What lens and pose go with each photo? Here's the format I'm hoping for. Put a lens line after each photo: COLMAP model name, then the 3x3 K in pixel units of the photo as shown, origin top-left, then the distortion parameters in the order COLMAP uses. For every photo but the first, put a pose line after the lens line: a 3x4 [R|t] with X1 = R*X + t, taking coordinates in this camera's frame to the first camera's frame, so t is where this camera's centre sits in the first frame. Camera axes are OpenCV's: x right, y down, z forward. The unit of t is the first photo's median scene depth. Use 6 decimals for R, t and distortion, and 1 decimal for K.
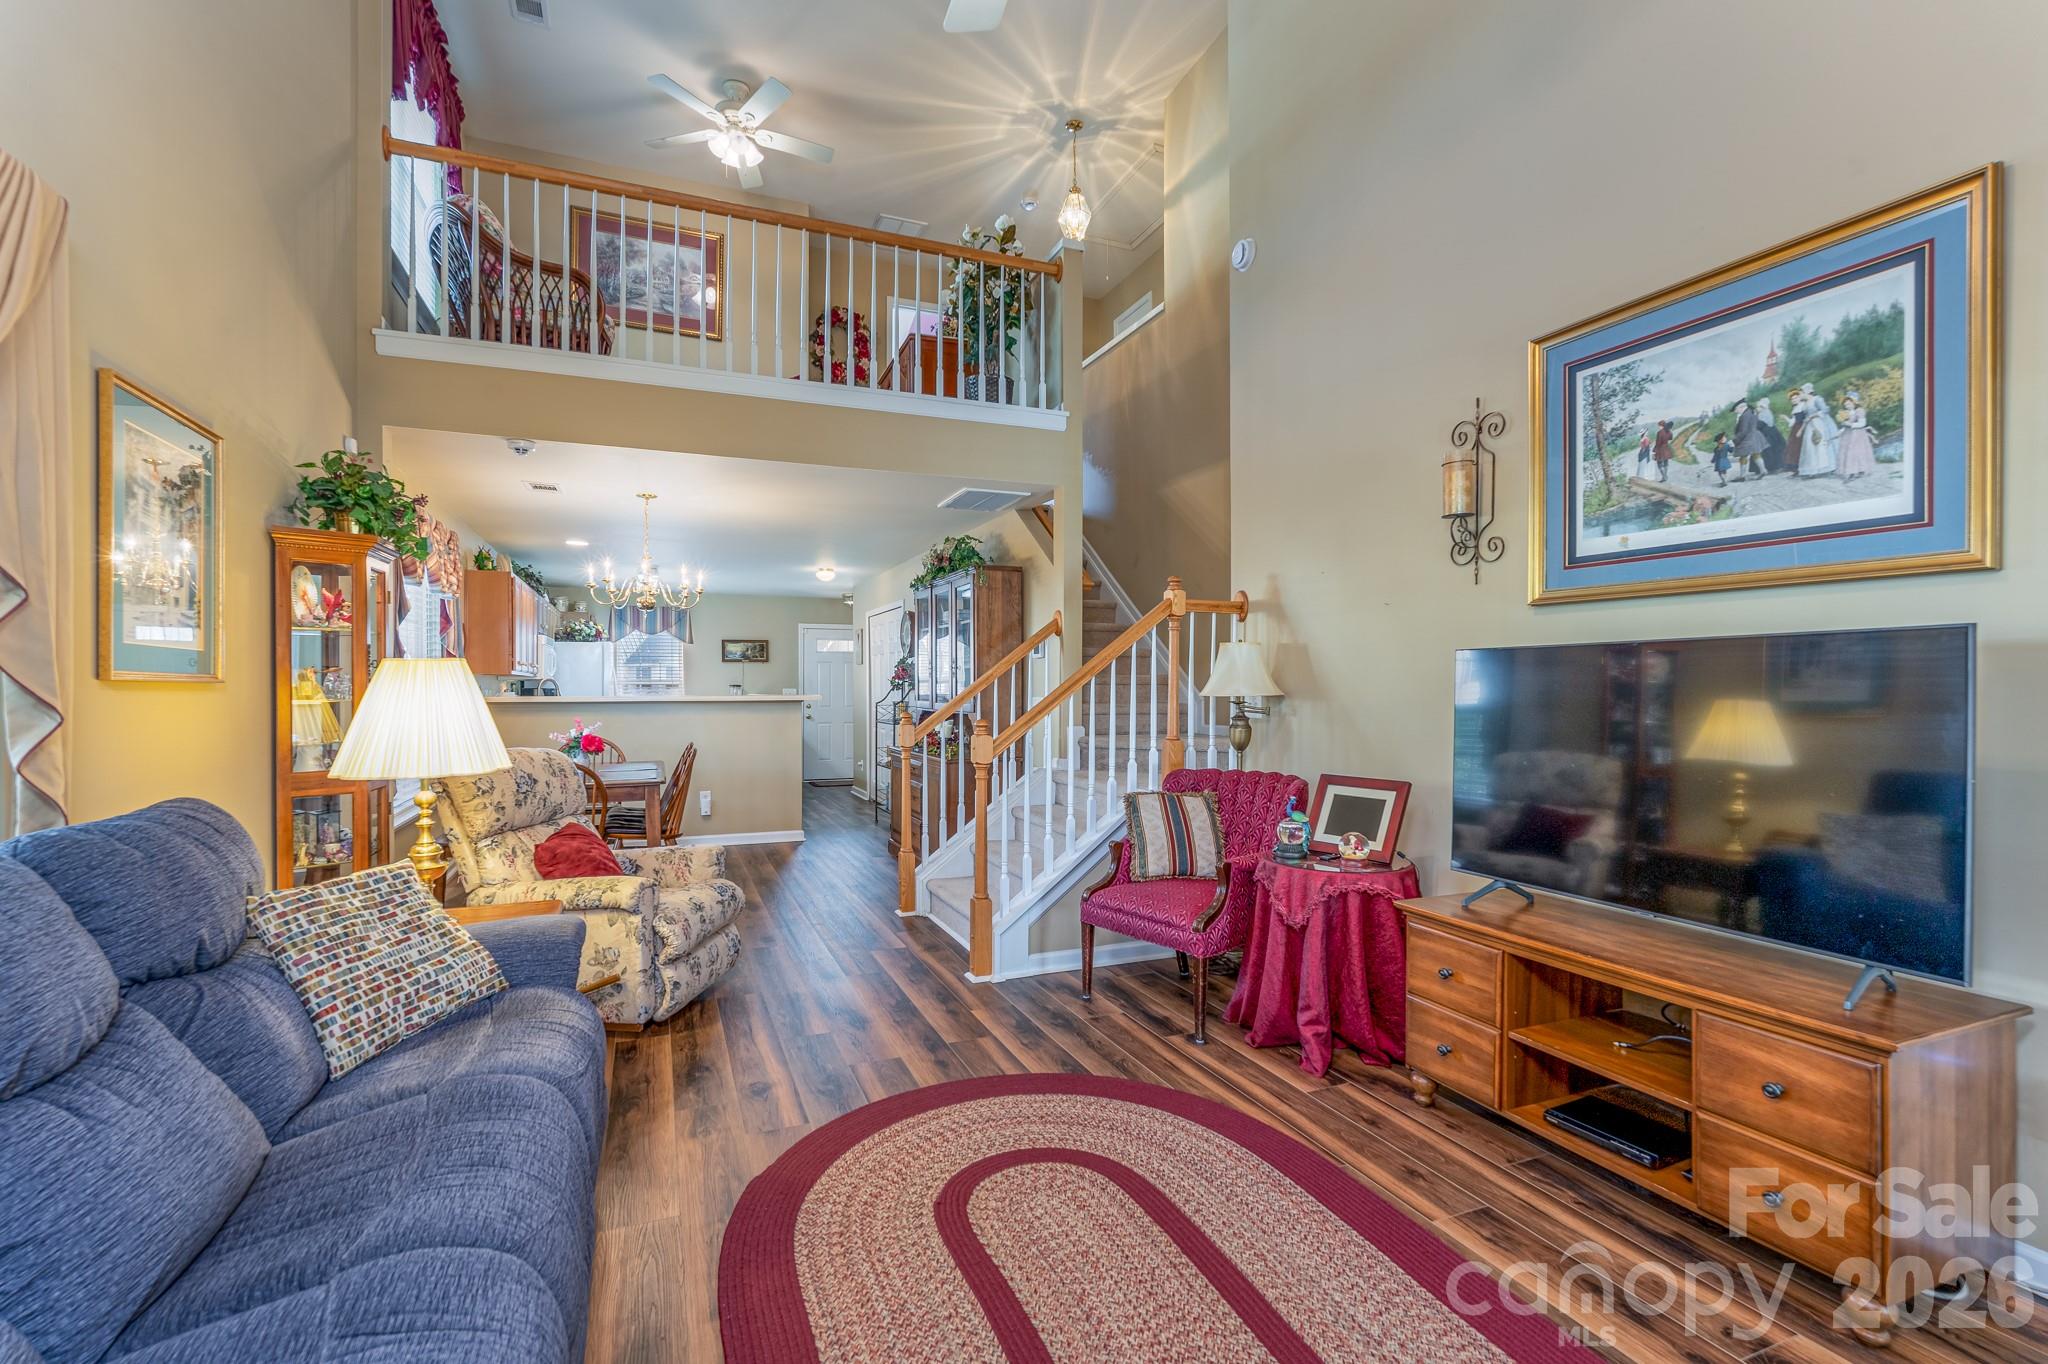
lens RADIAL K [[911.0, 0, 1009.9], [0, 911.0, 688.6], [0, 0, 1]] dist [0.000458, 0.000166]
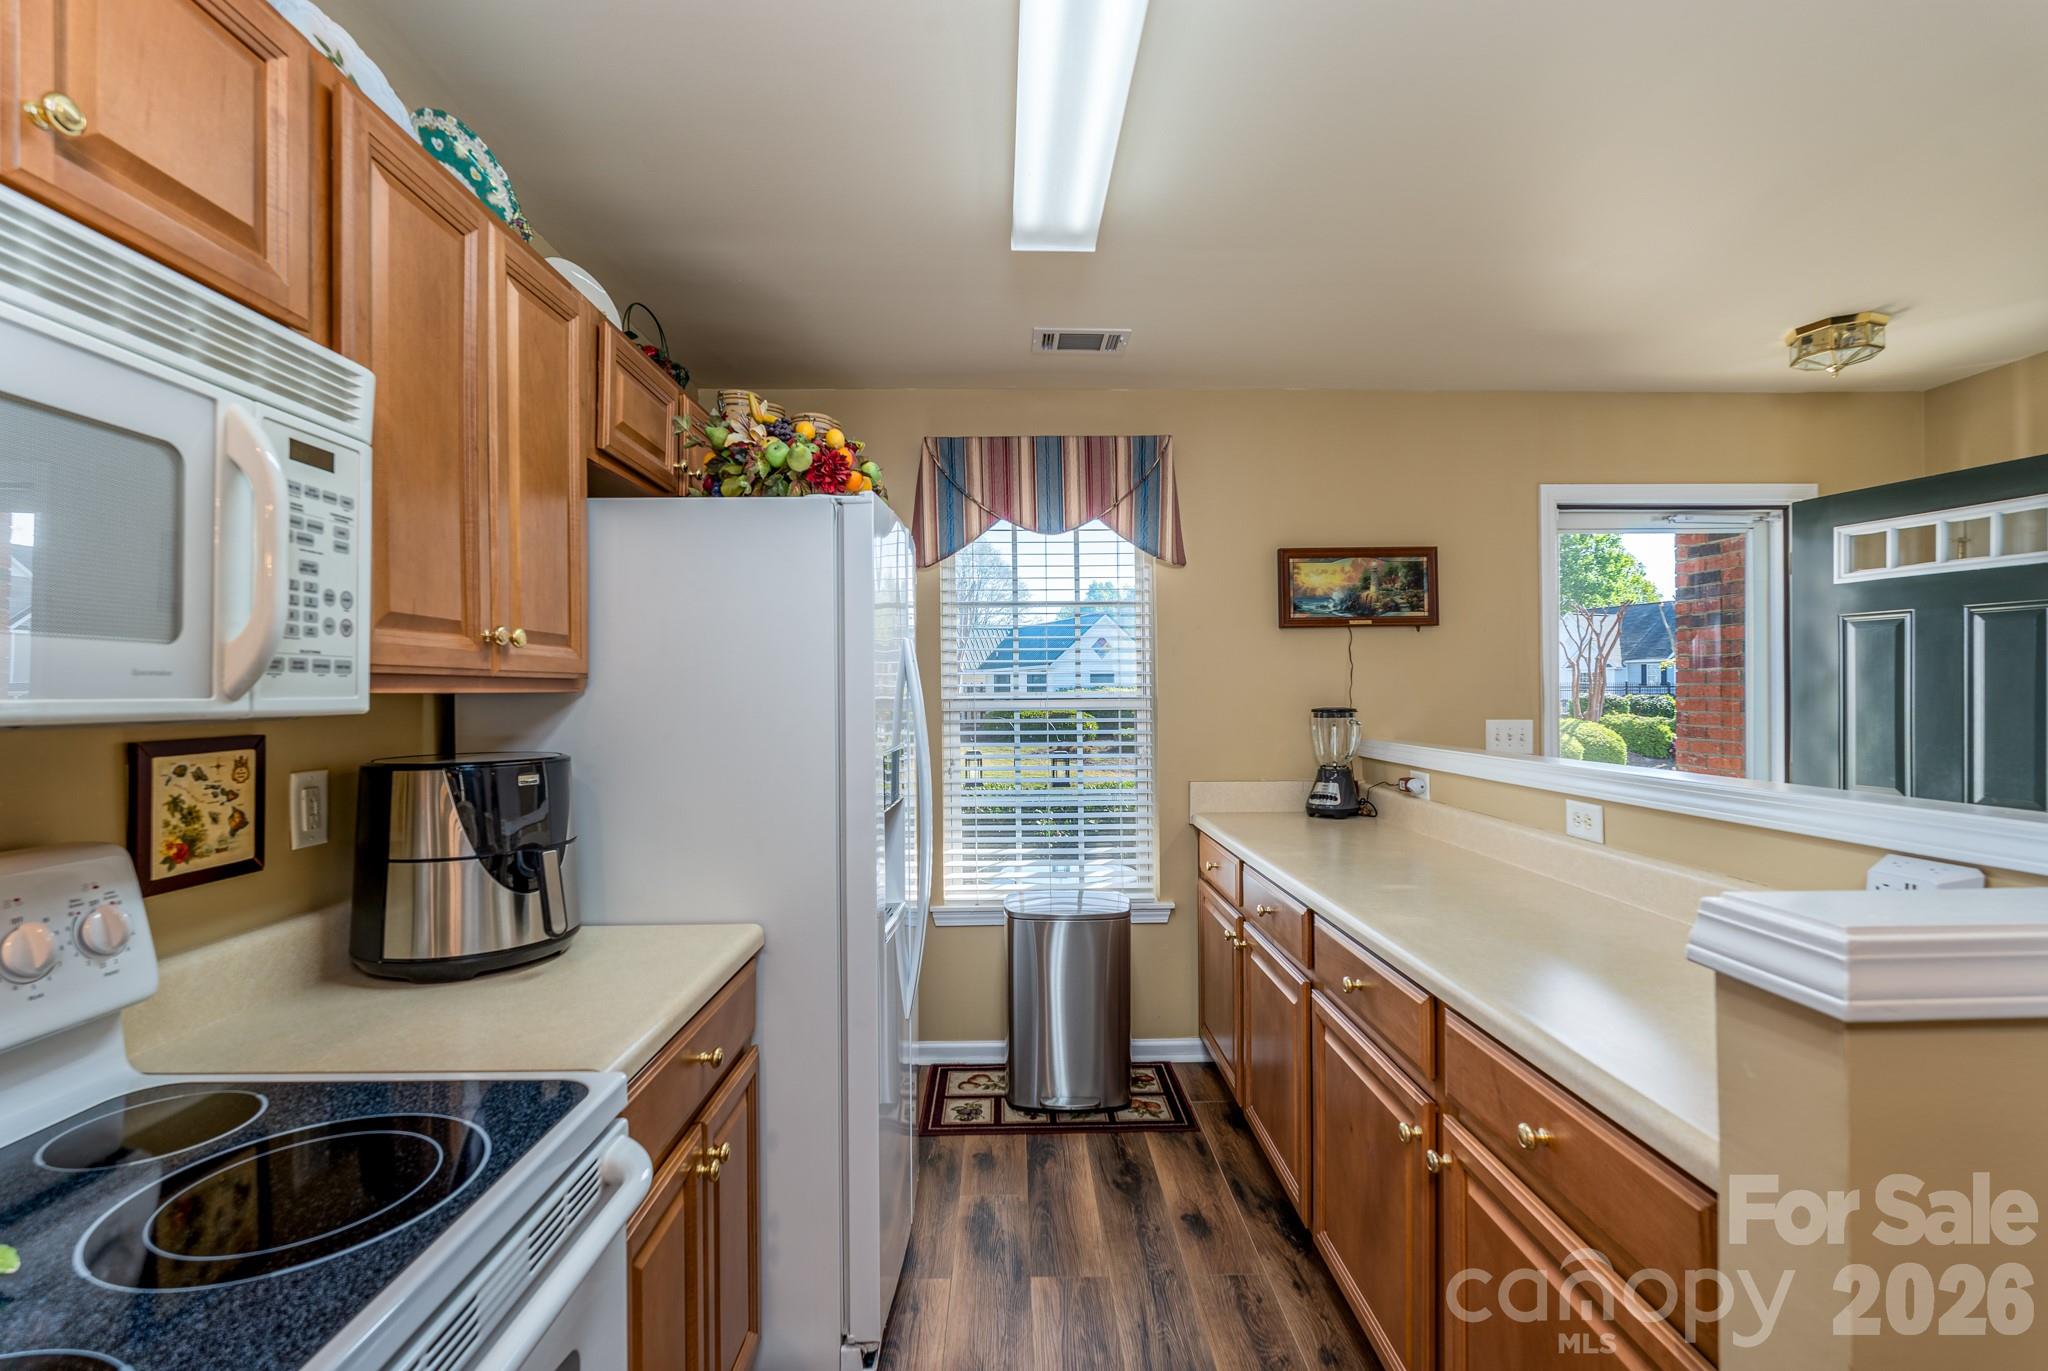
lens RADIAL K [[909.6, 0, 1019.4], [0, 909.6, 690.1], [0, 0, 1]] dist [-0.006817, -0.000169]
pose [[0.933674, -0.005439, -0.358083, -1.192970], [0.004479, 0.999984, -0.003510, -0.036376], [0.358096, 0.001673, 0.933683, 2.883566]]
